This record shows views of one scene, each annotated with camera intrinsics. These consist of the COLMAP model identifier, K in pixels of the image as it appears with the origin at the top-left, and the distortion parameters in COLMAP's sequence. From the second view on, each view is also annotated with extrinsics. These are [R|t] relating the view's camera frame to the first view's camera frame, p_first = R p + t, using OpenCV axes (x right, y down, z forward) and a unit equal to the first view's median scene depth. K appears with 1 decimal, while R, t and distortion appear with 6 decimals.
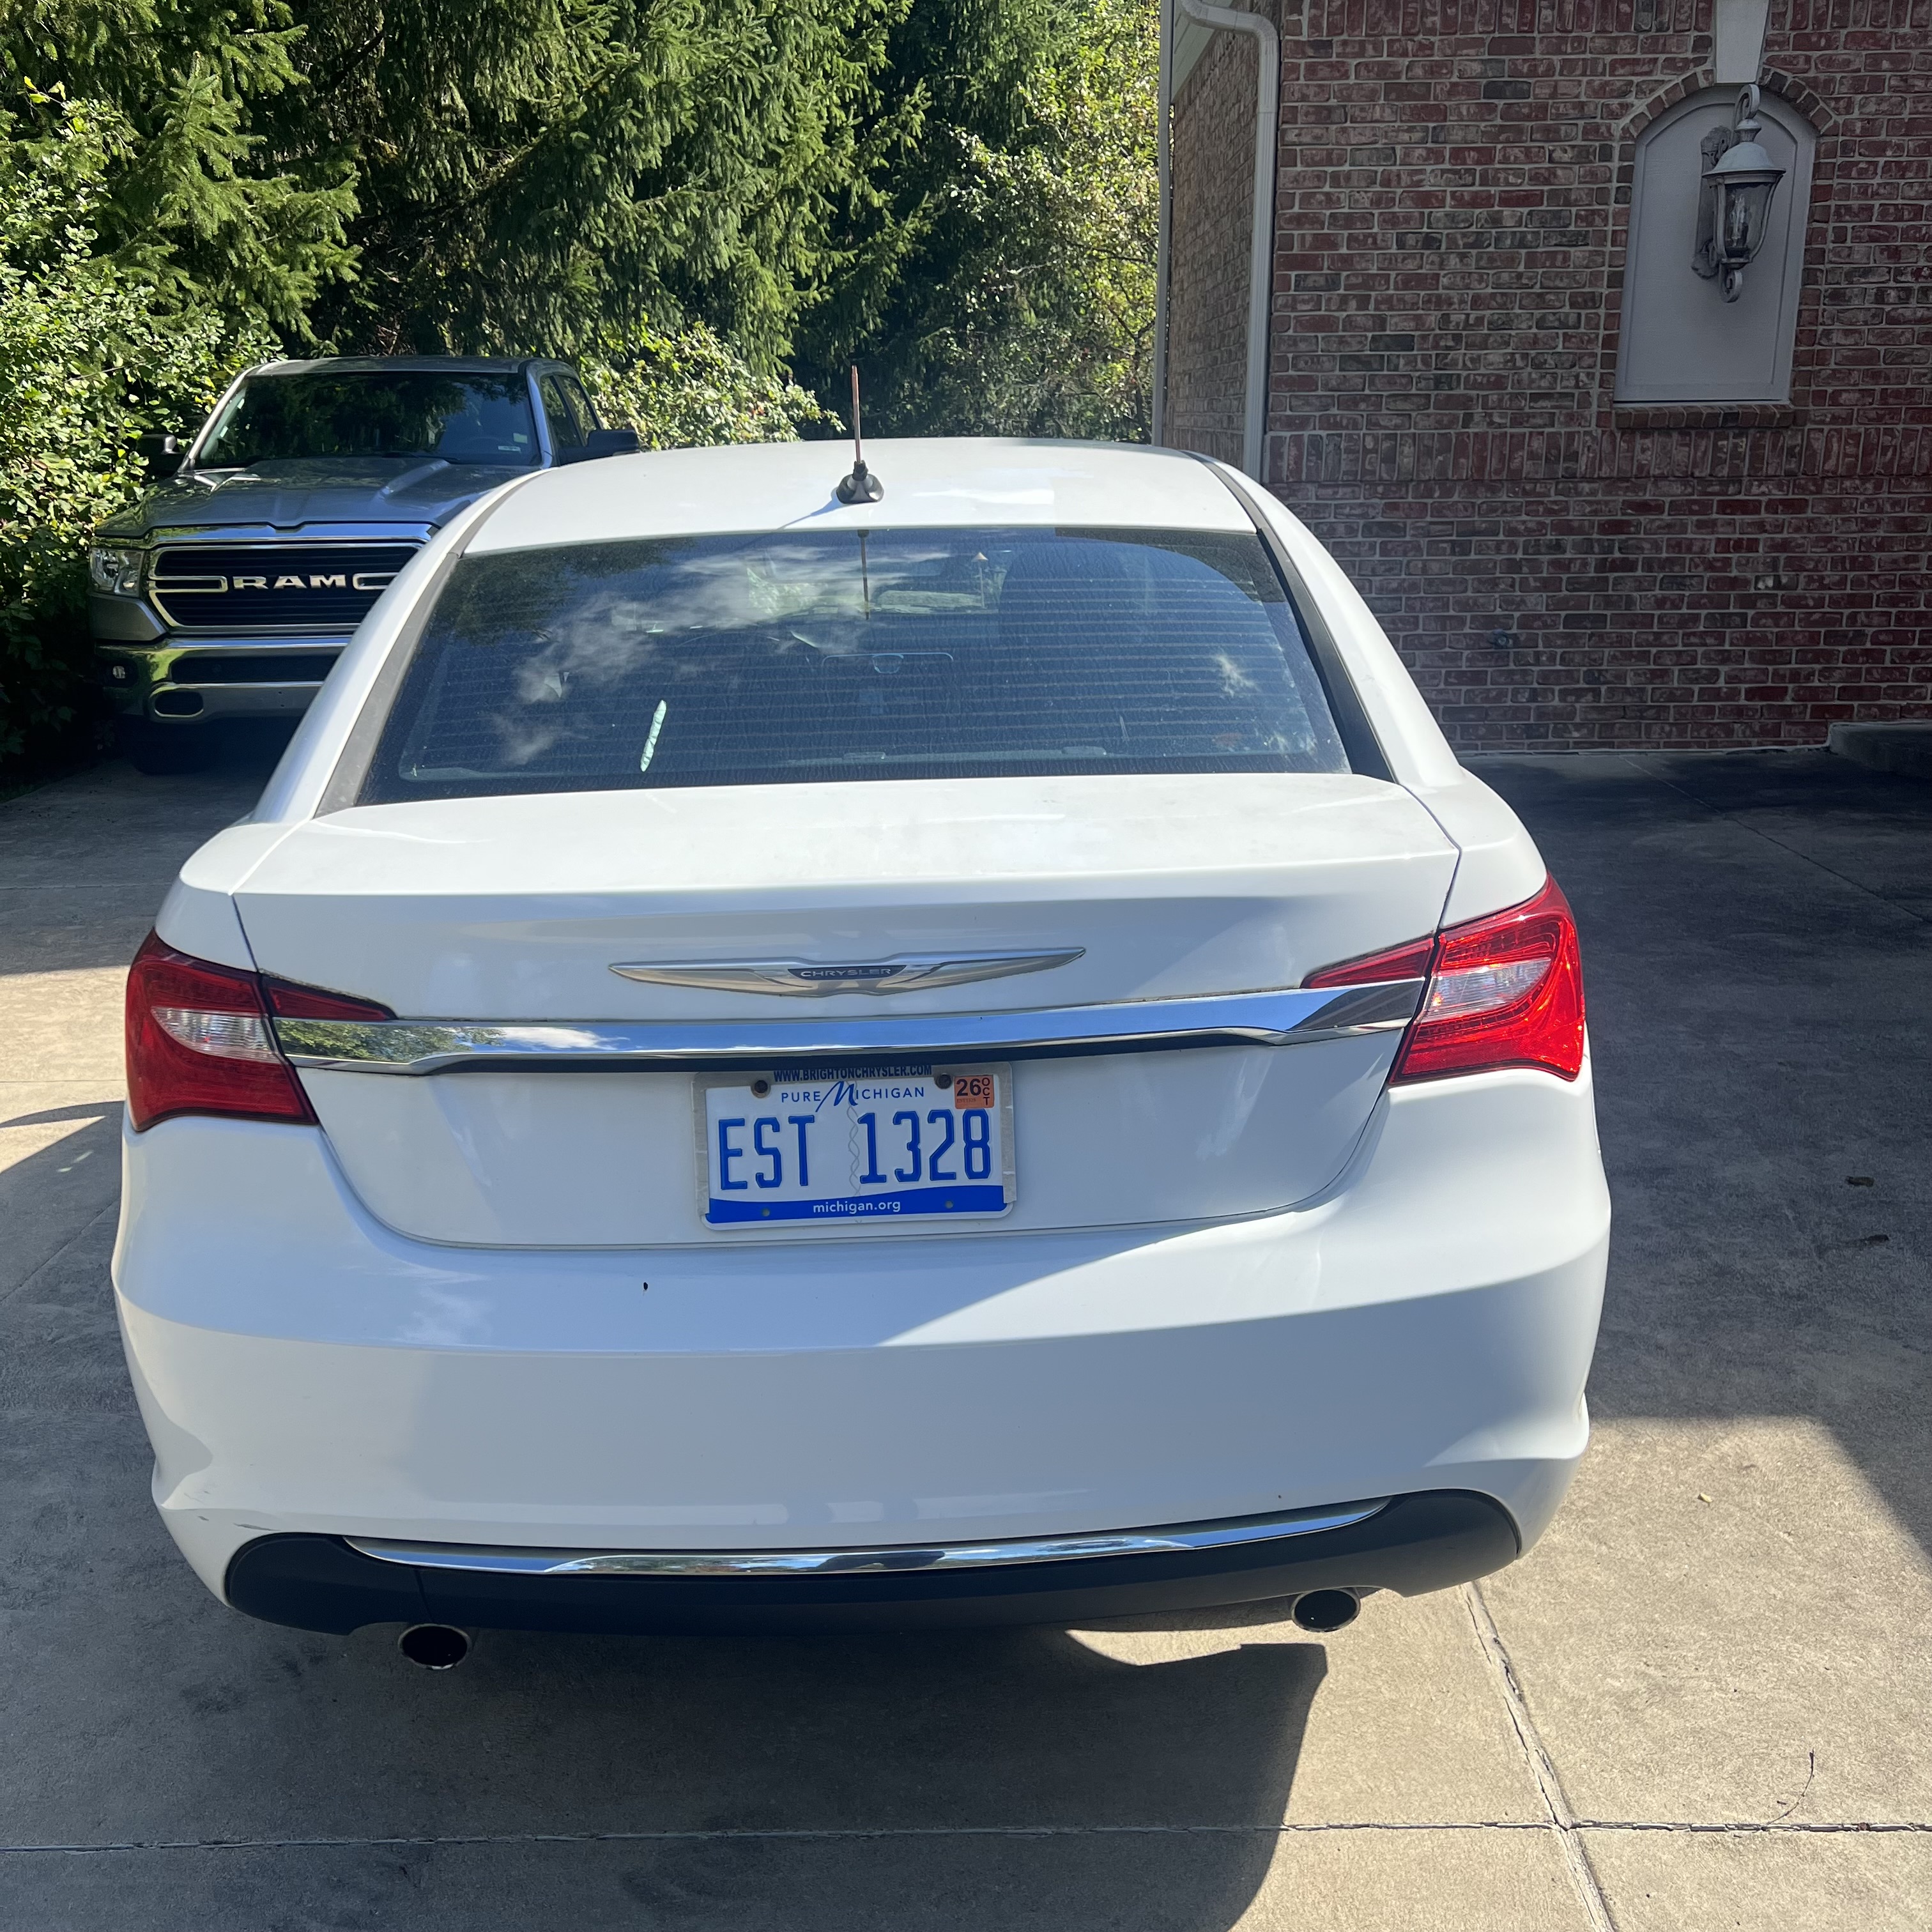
lens RADIAL K [[1962.4, 0, 955.8], [0, 1962.4, 961.4], [0, 0, 1]] dist [0.015641, 0.000000]
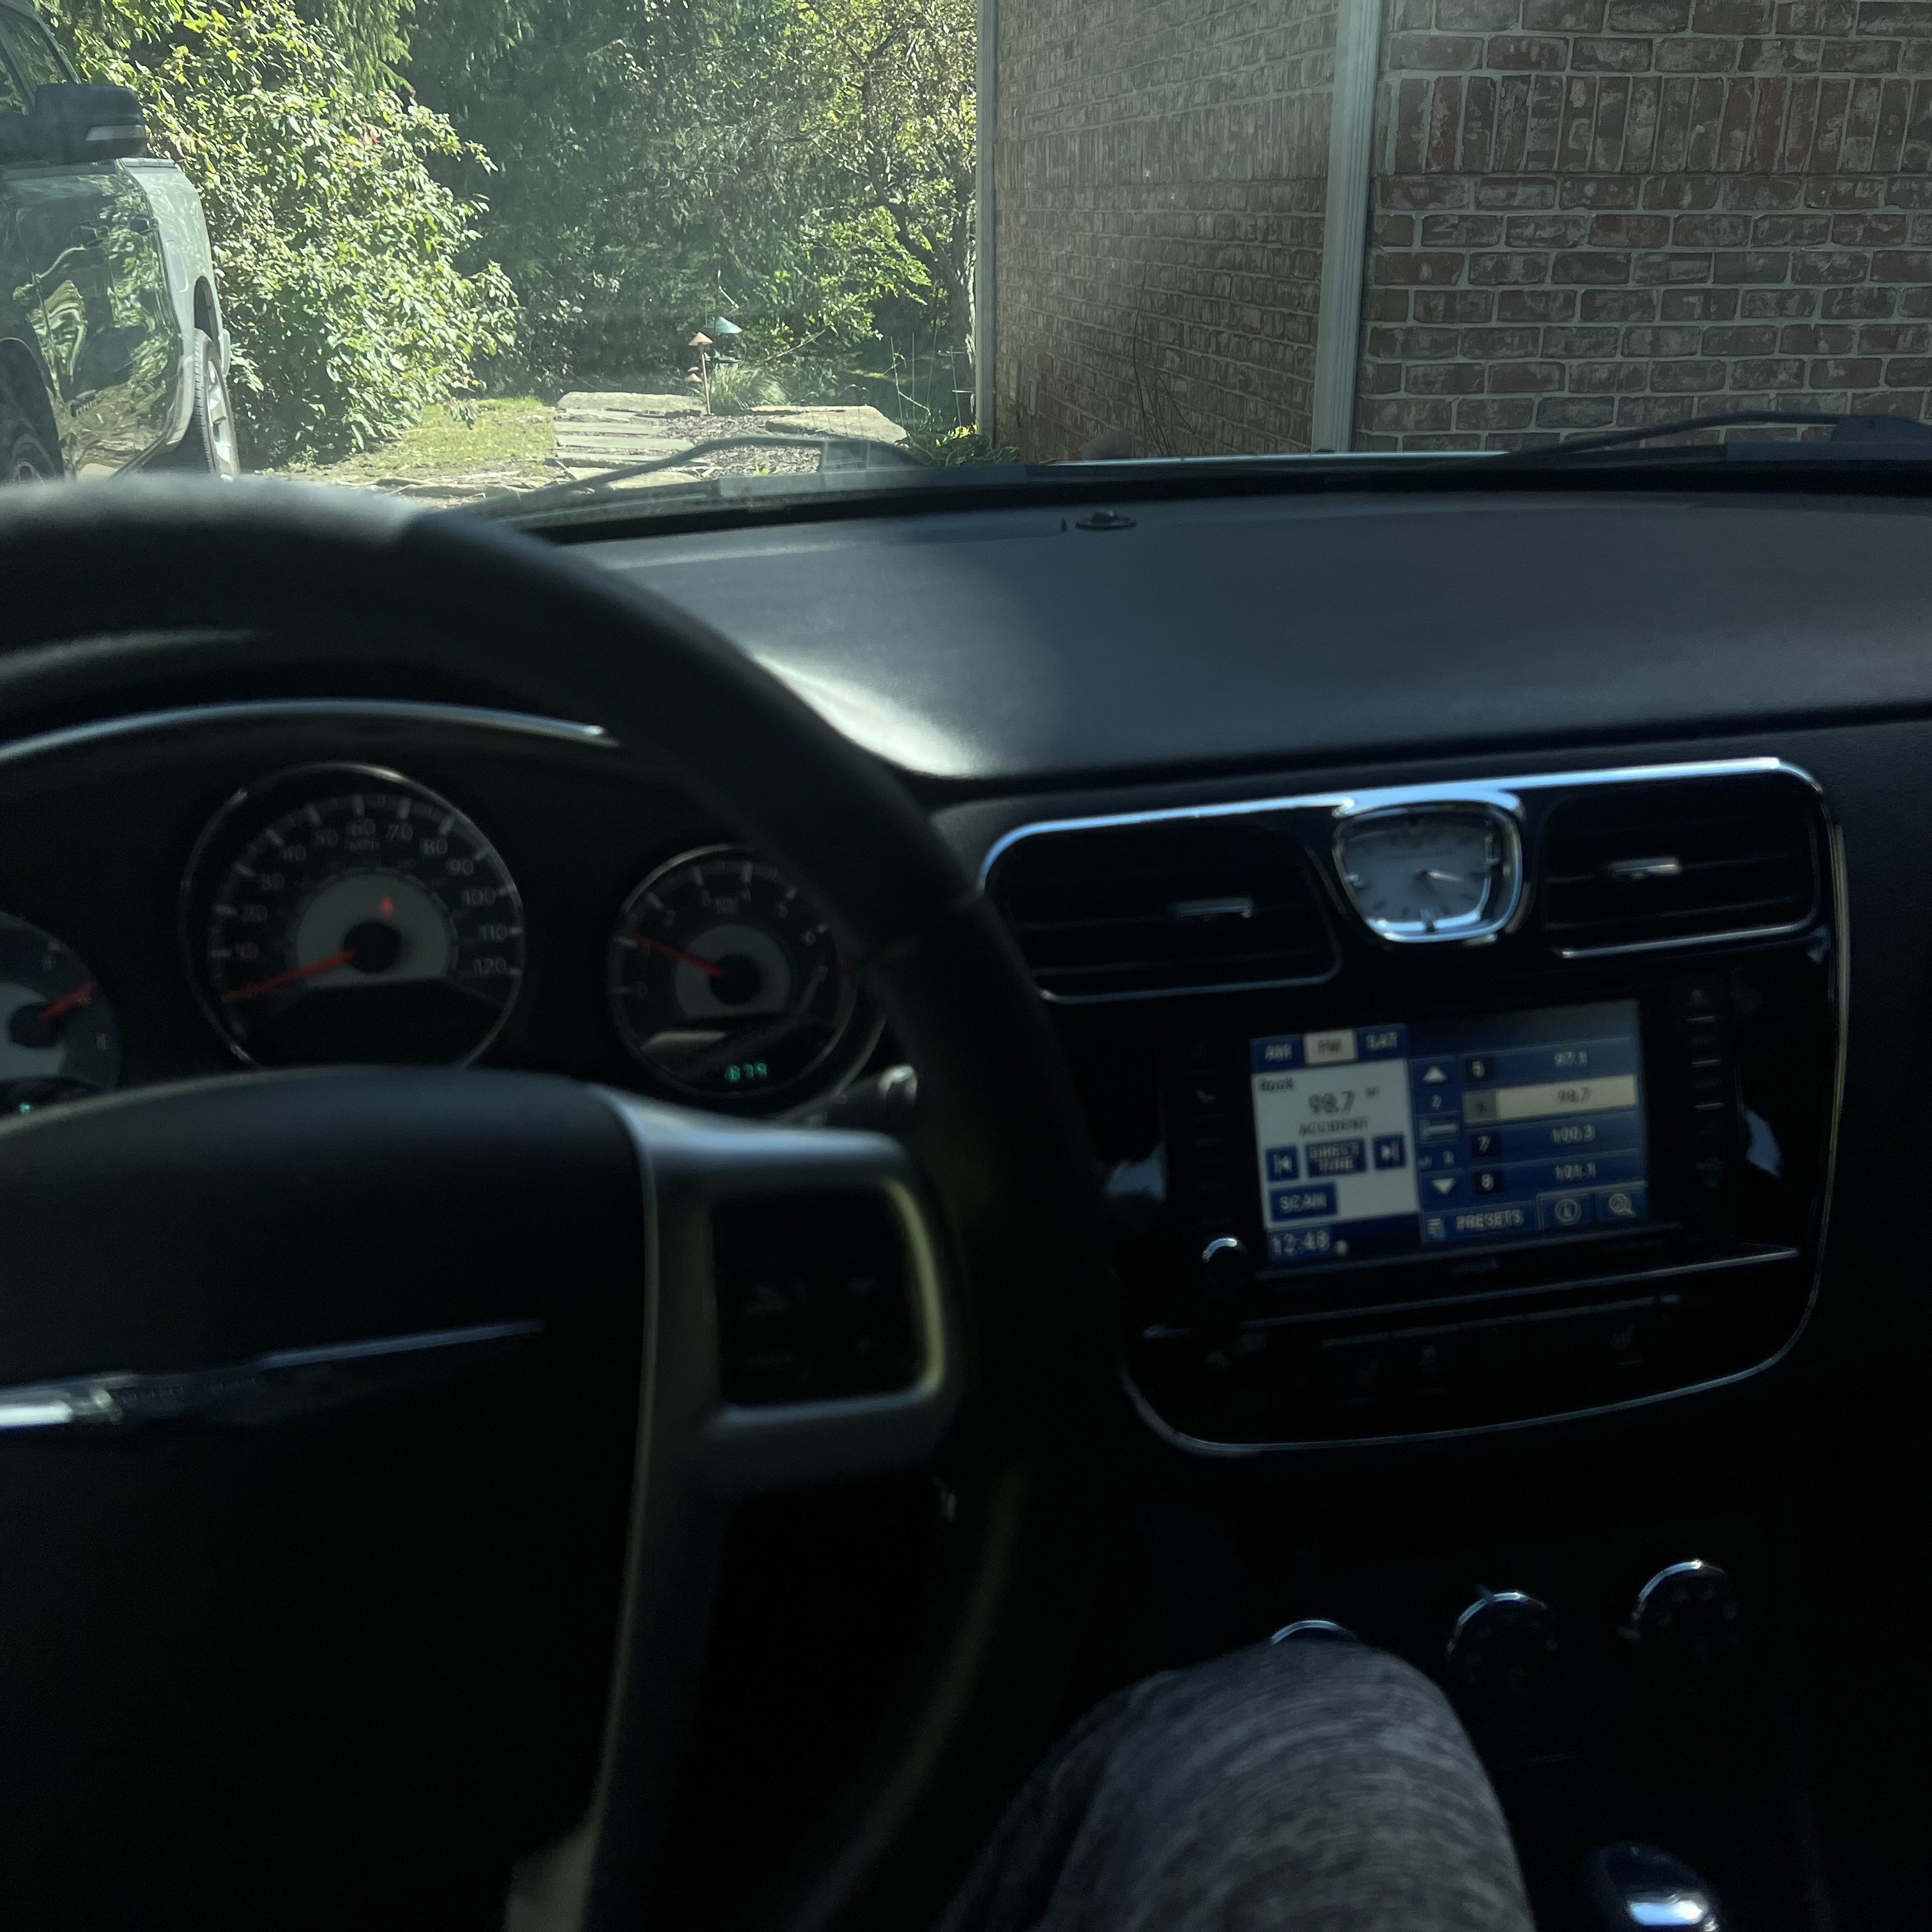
lens RADIAL K [[1962.4, 0, 977.0], [0, 1962.4, 966.9], [0, 0, 1]] dist [0.015641, 0.000000]
pose [[0.983622, -0.056289, 0.171229, -0.049402], [0.039668, 0.994297, 0.098994, -0.092248], [-0.175825, -0.090580, 0.980245, 0.495767]]
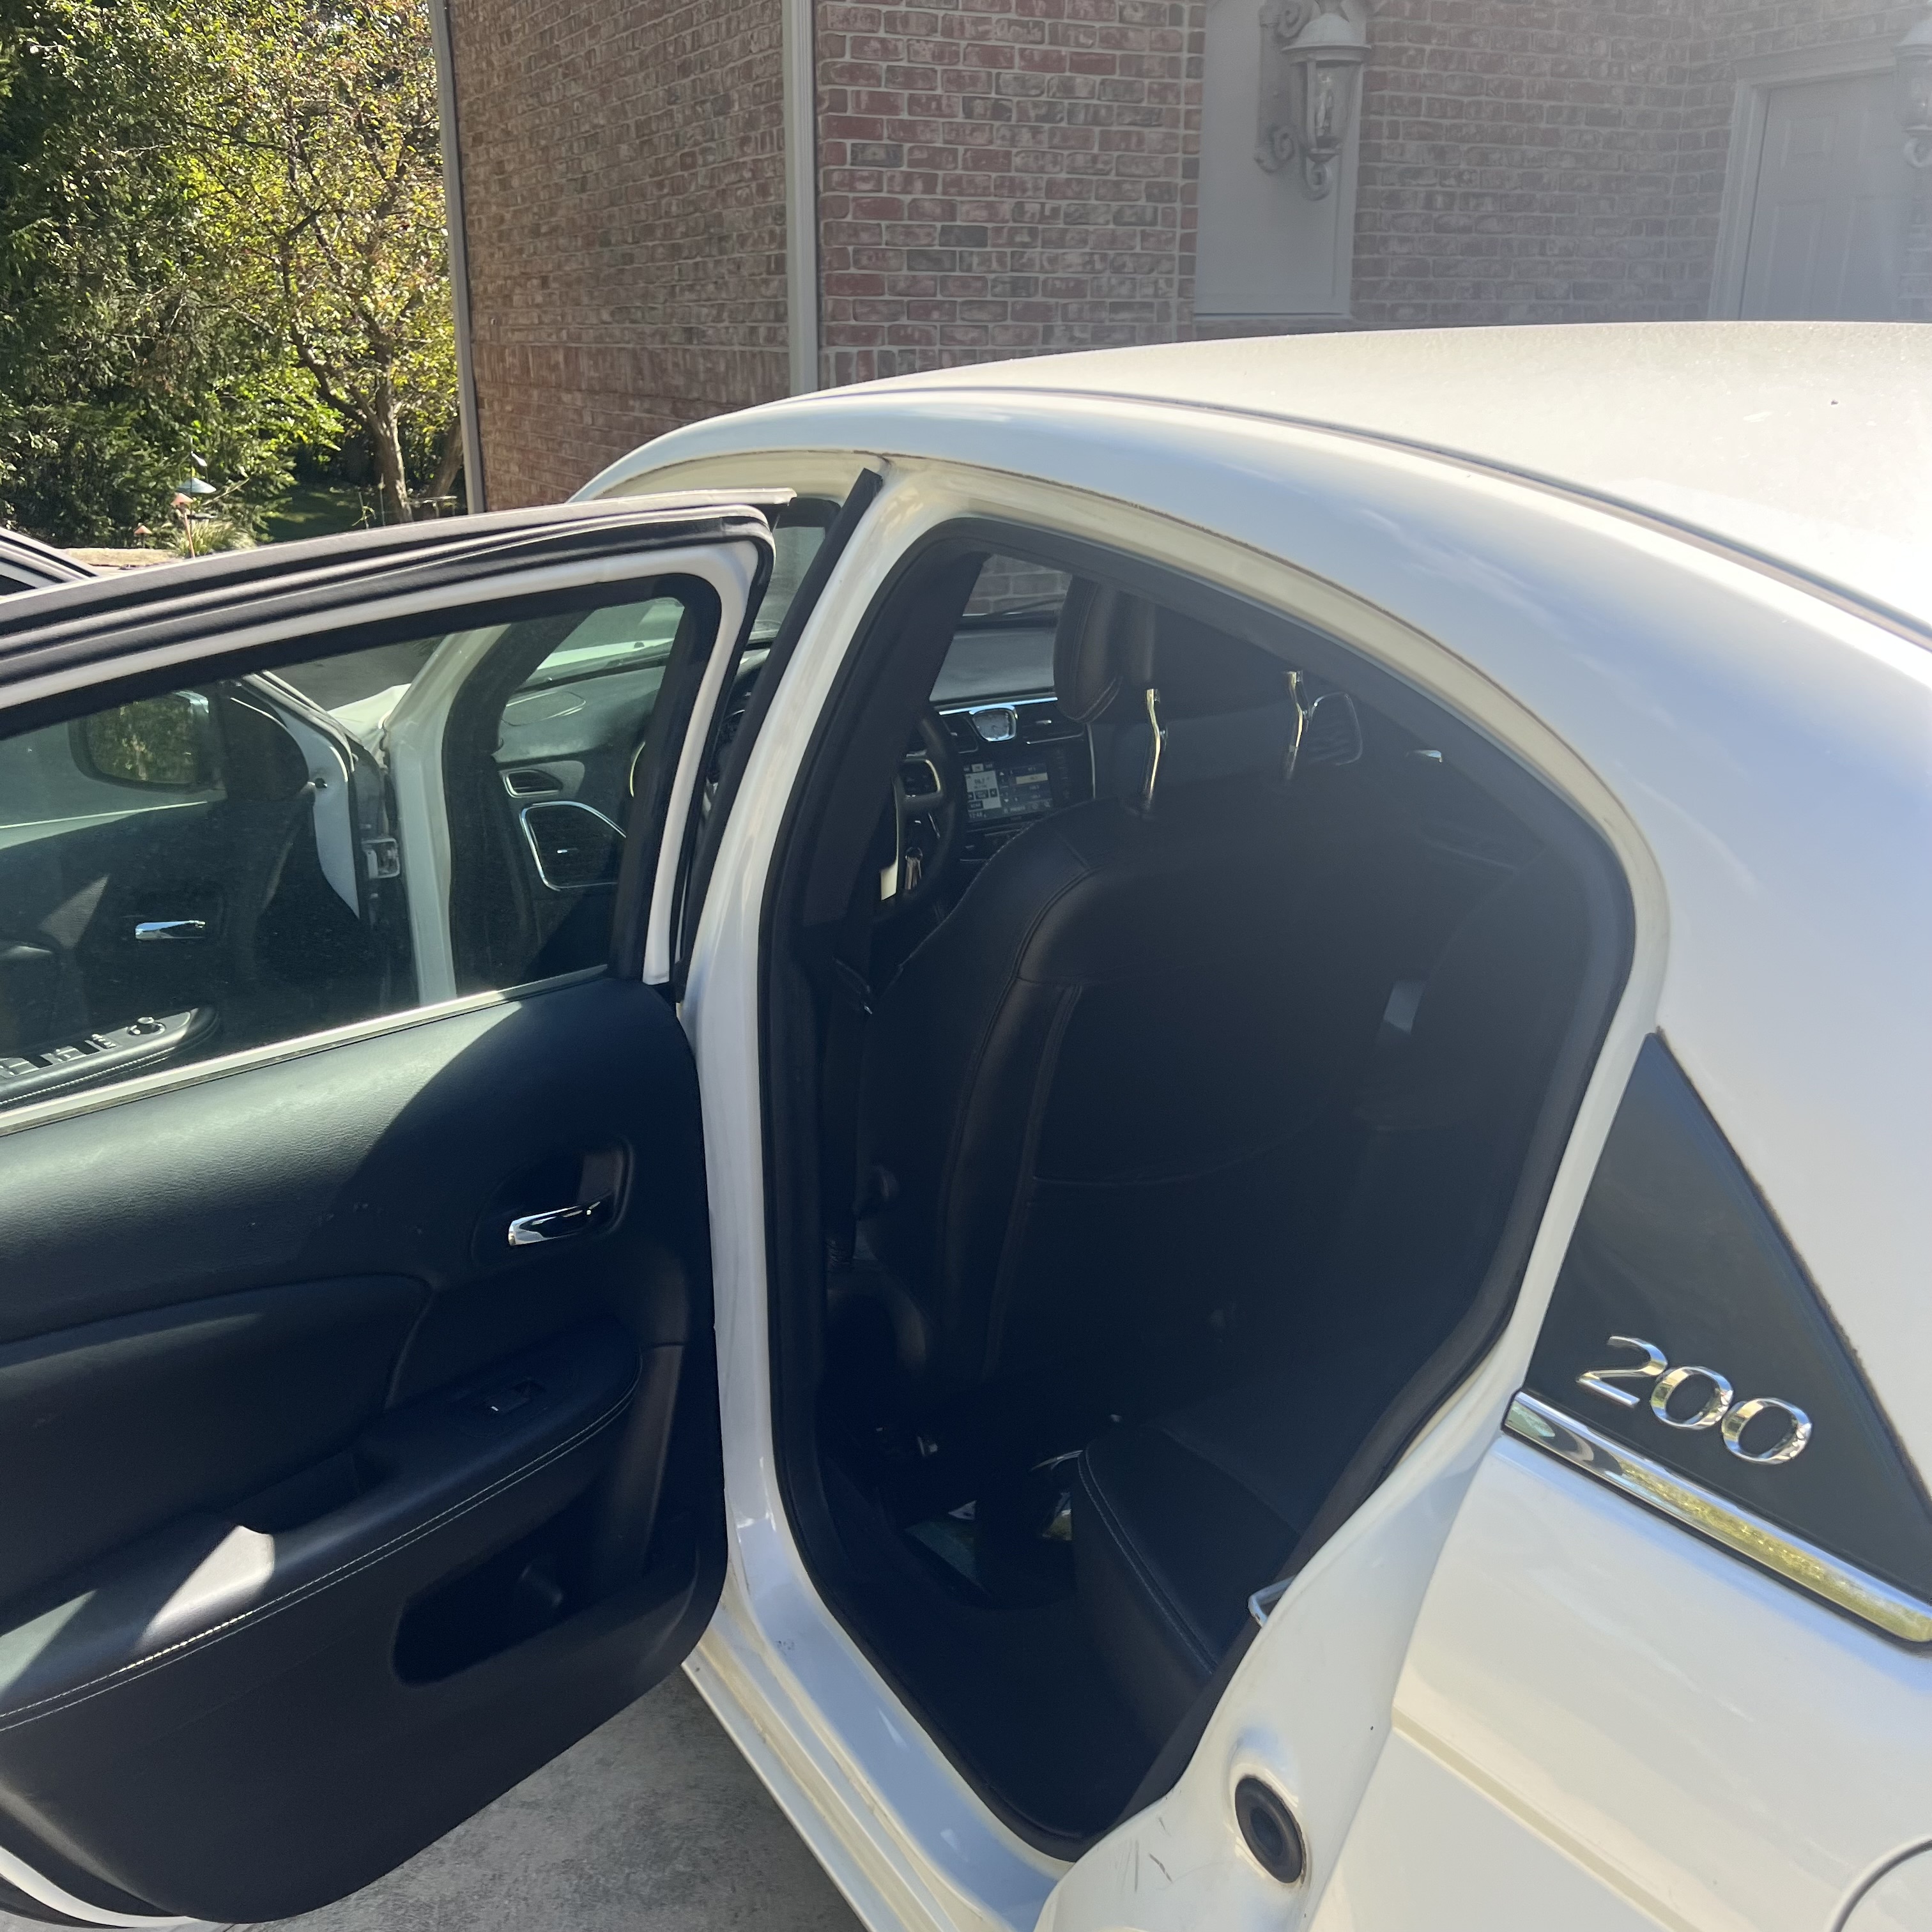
lens RADIAL K [[1962.4, 0, 954.8], [0, 1962.4, 970.5], [0, 0, 1]] dist [0.015641, 0.000000]
pose [[0.887660, -0.135884, 0.439995, -0.177676], [0.118646, 0.990701, 0.066598, -0.068854], [-0.444953, -0.006913, 0.895527, 0.272395]]
